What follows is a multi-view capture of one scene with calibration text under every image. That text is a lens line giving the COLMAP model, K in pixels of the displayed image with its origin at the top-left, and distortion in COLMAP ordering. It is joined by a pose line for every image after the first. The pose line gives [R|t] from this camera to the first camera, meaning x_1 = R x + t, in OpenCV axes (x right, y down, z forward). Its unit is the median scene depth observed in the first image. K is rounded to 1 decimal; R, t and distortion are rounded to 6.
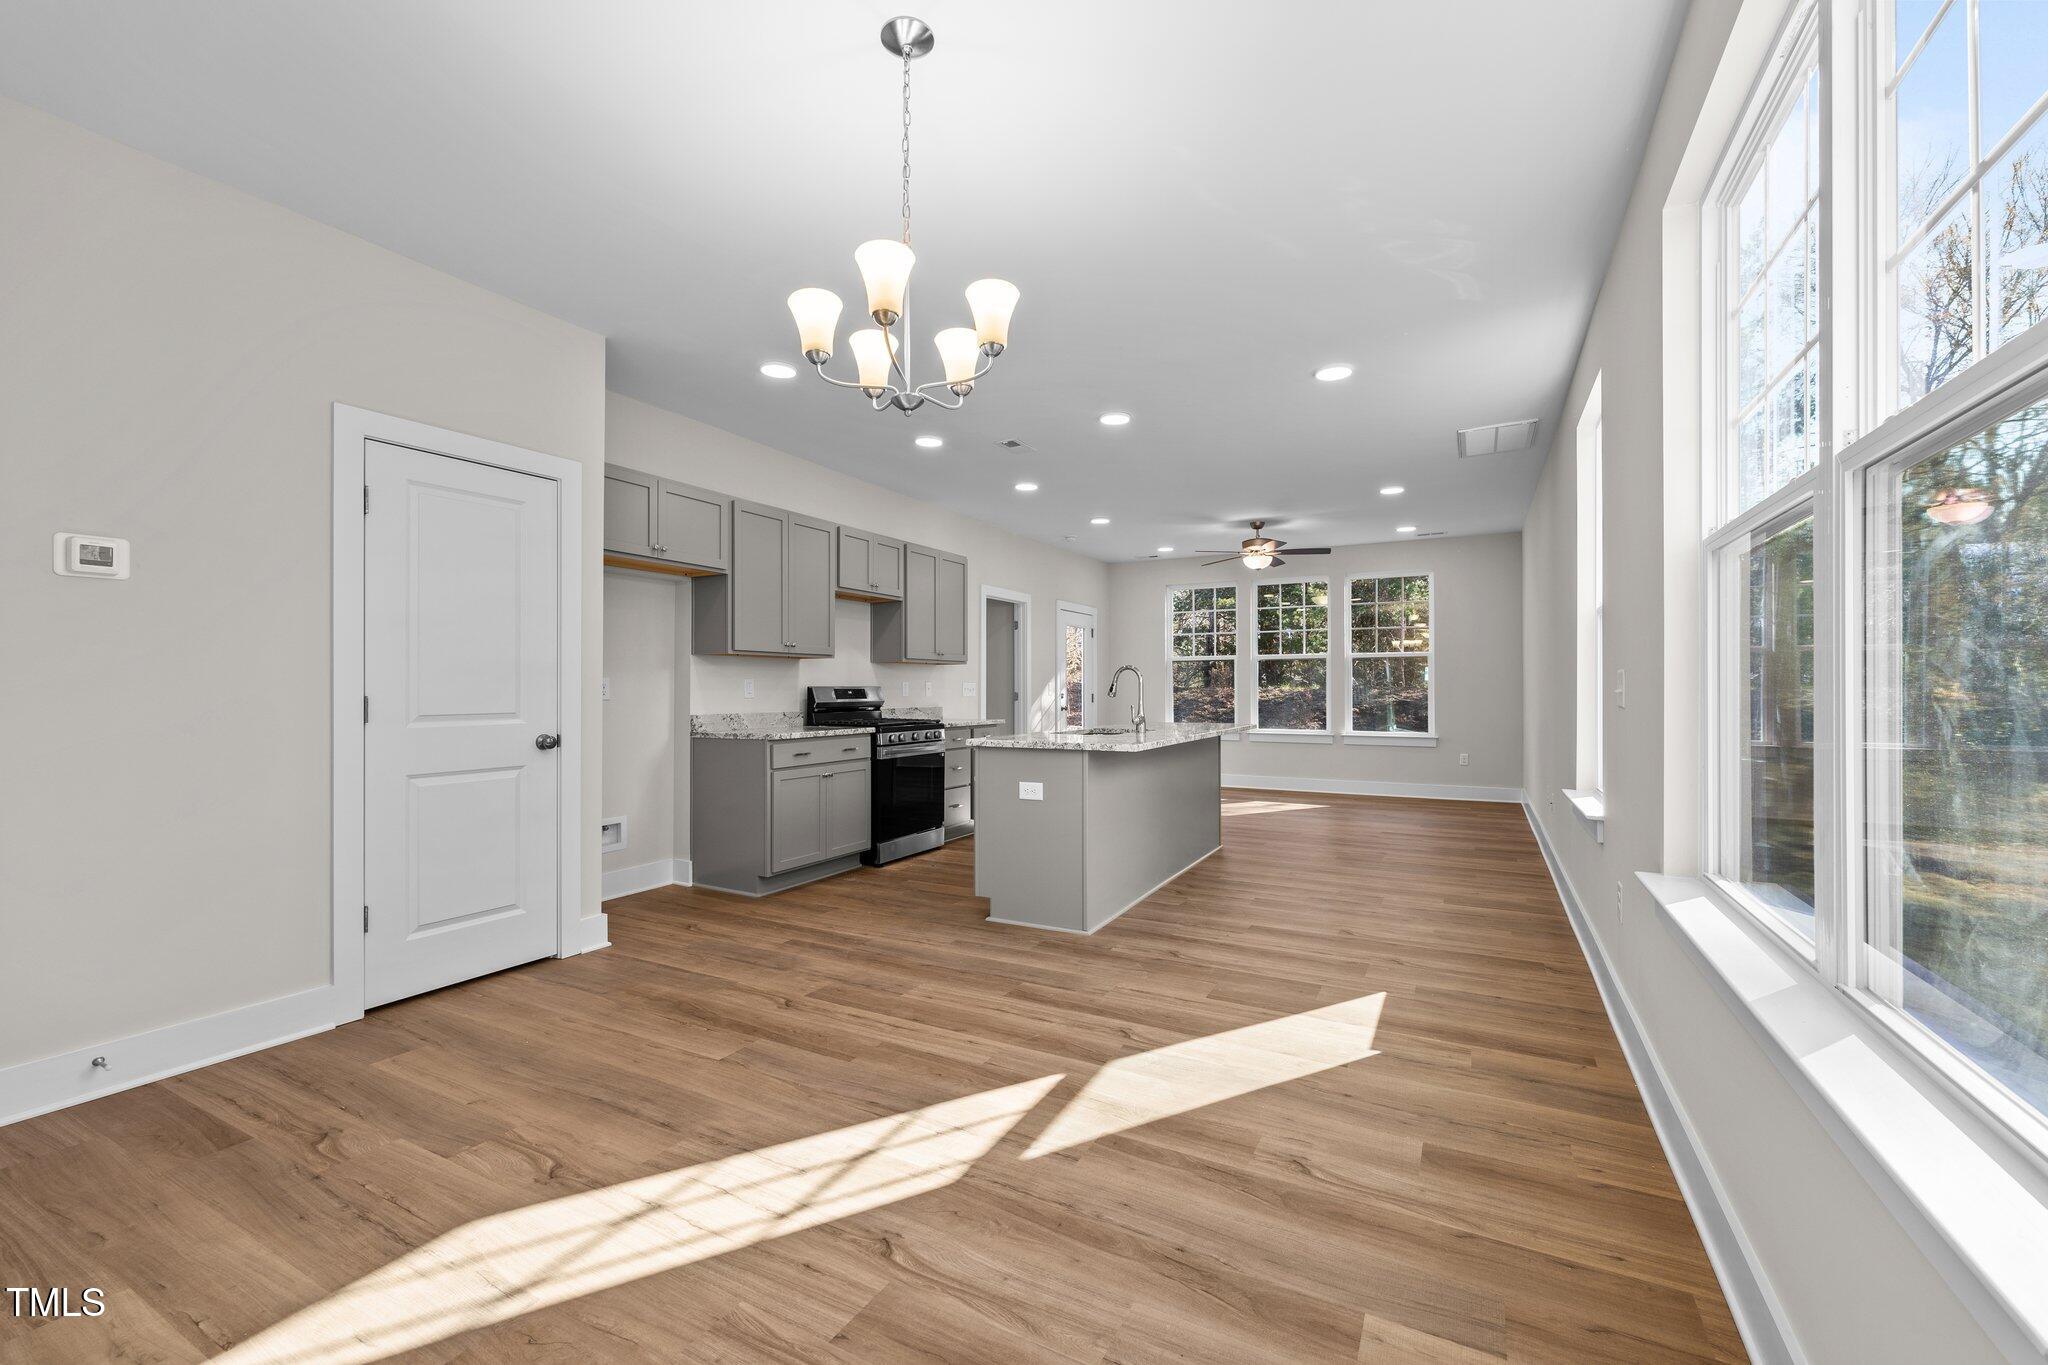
lens RADIAL K [[835.7, 0, 1019.9], [0, 835.7, 685.2], [0, 0, 1]] dist [0.001585, 0.000079]
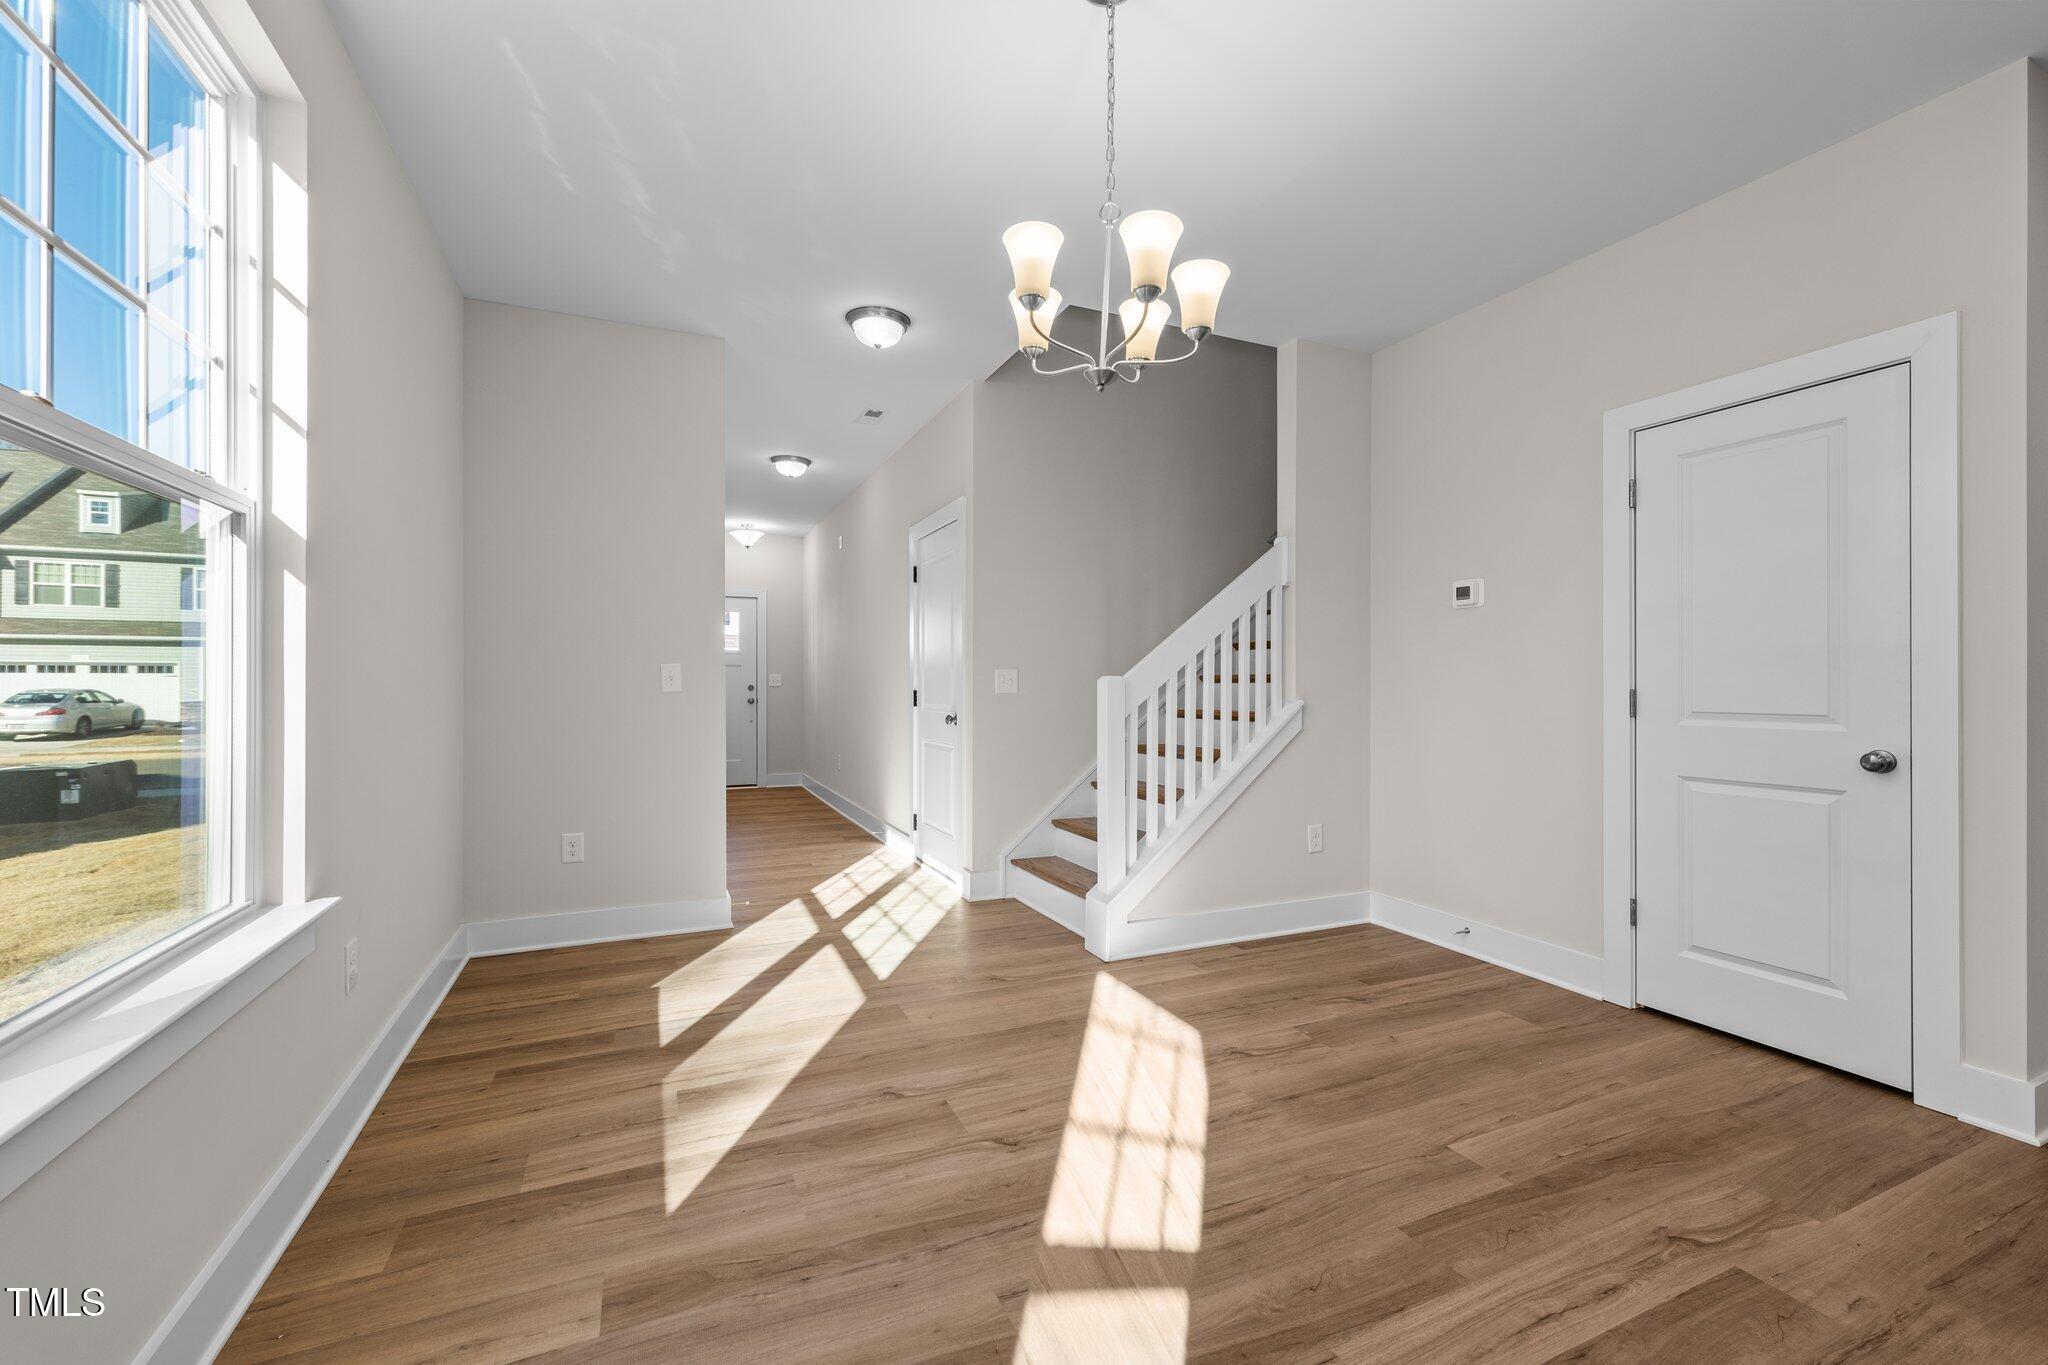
lens RADIAL K [[835.7, 0, 1019.9], [0, 835.7, 685.2], [0, 0, 1]] dist [0.001585, 0.000079]
pose [[-0.608220, 0.001814, -0.793766, 0.460883], [-0.000278, 0.999997, 0.002498, 0.006326], [0.793768, 0.001740, -0.608218, 1.030475]]
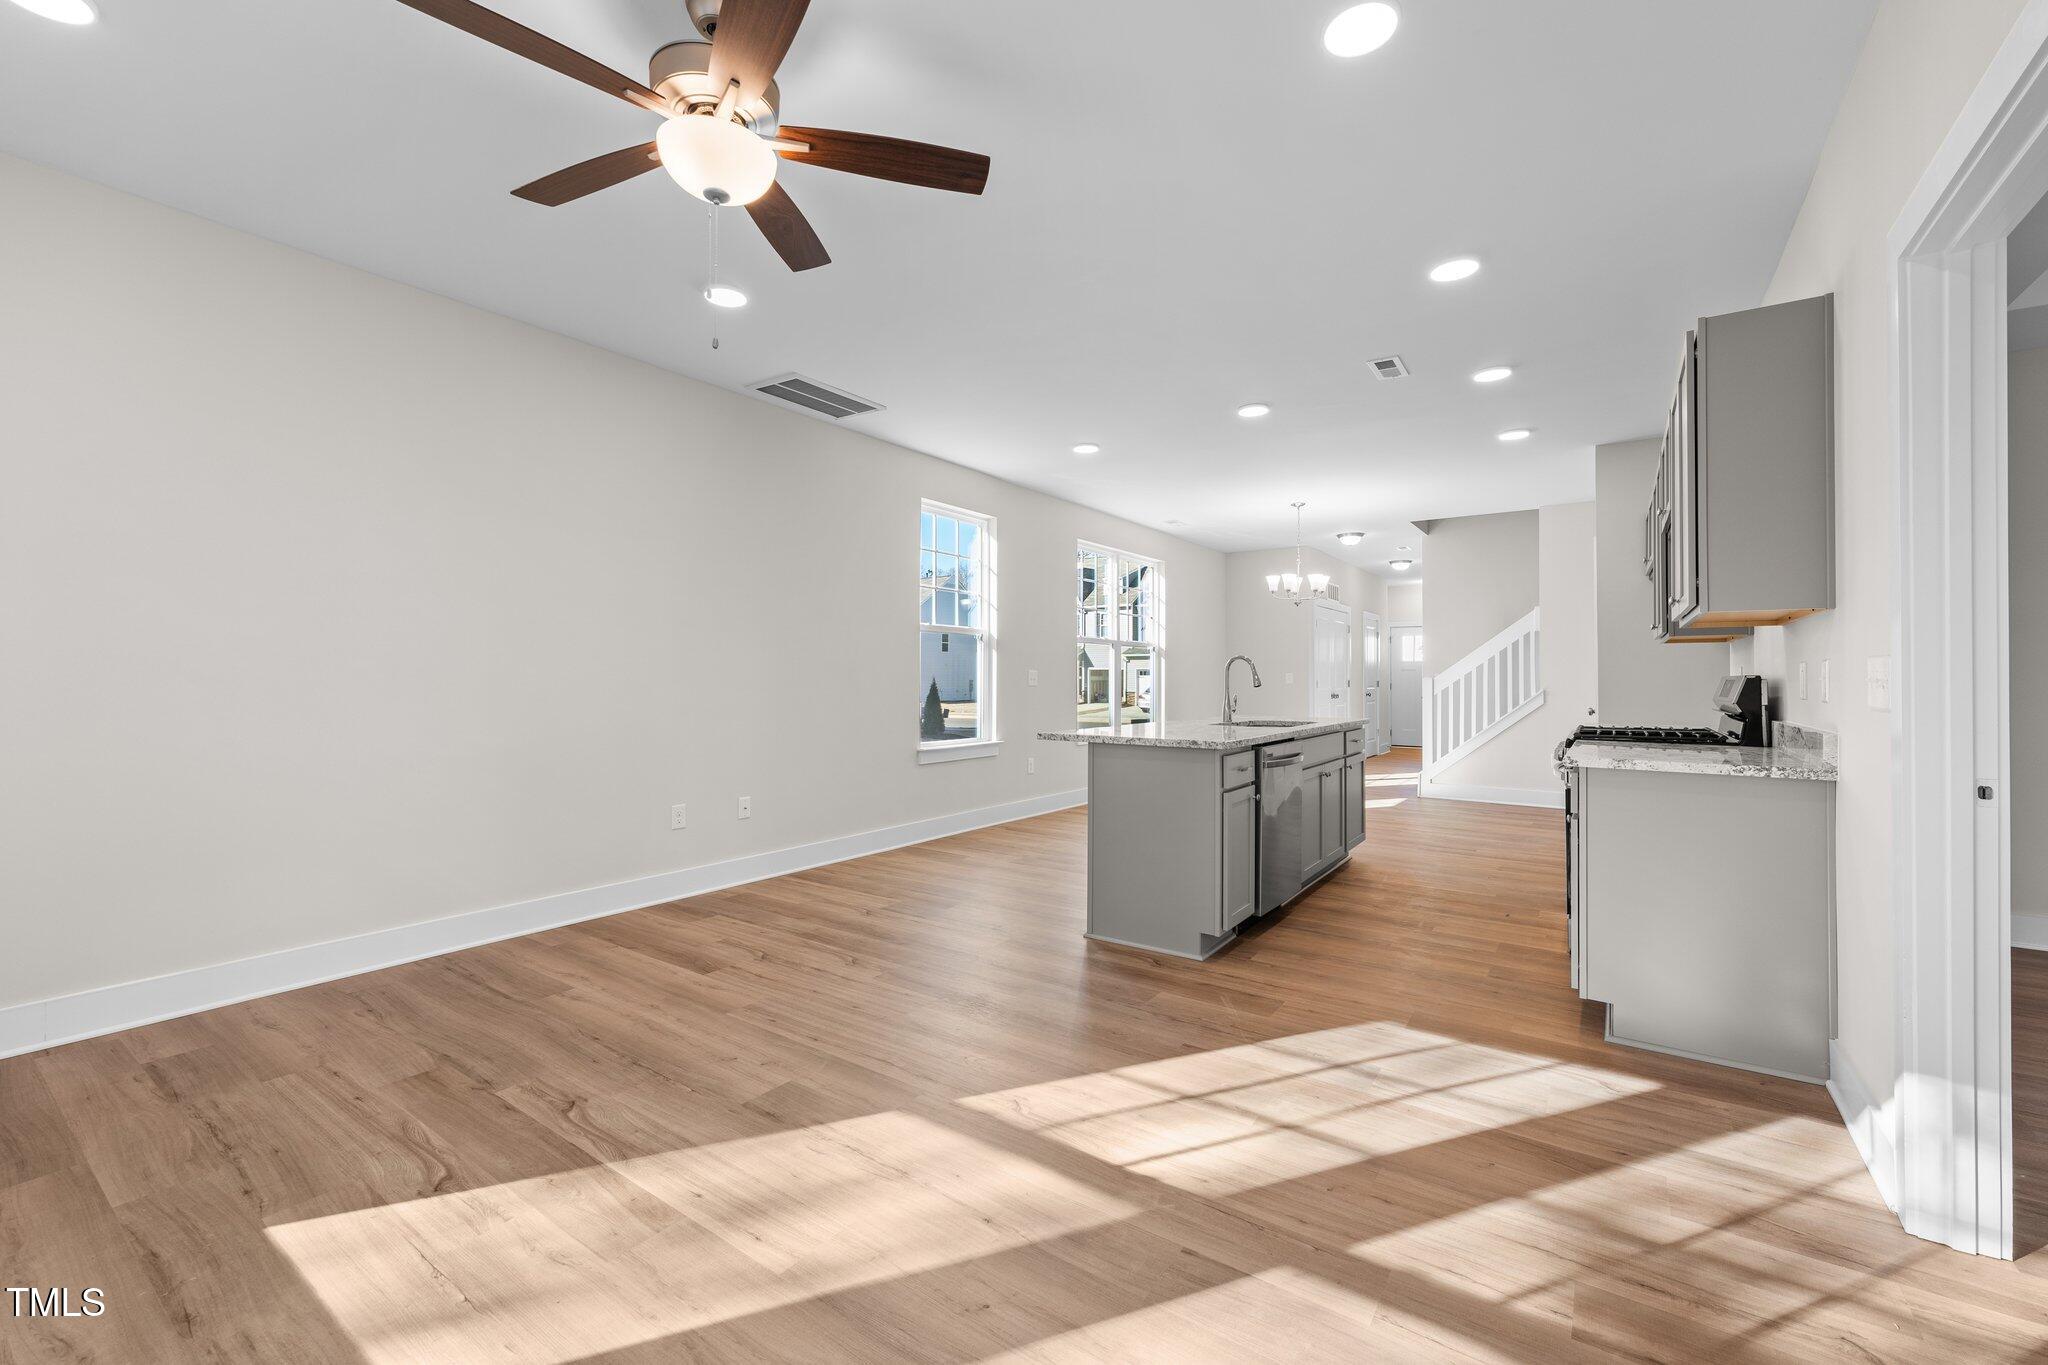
lens RADIAL K [[836.5, 0, 1019.2], [0, 836.5, 671.3], [0, 0, 1]] dist [0.003058, 0.000199]
pose [[-0.992825, -0.000286, 0.119577, 0.451068], [-0.001809, 0.999919, -0.012625, 0.014472], [-0.119564, -0.012750, -0.992745, 3.358859]]
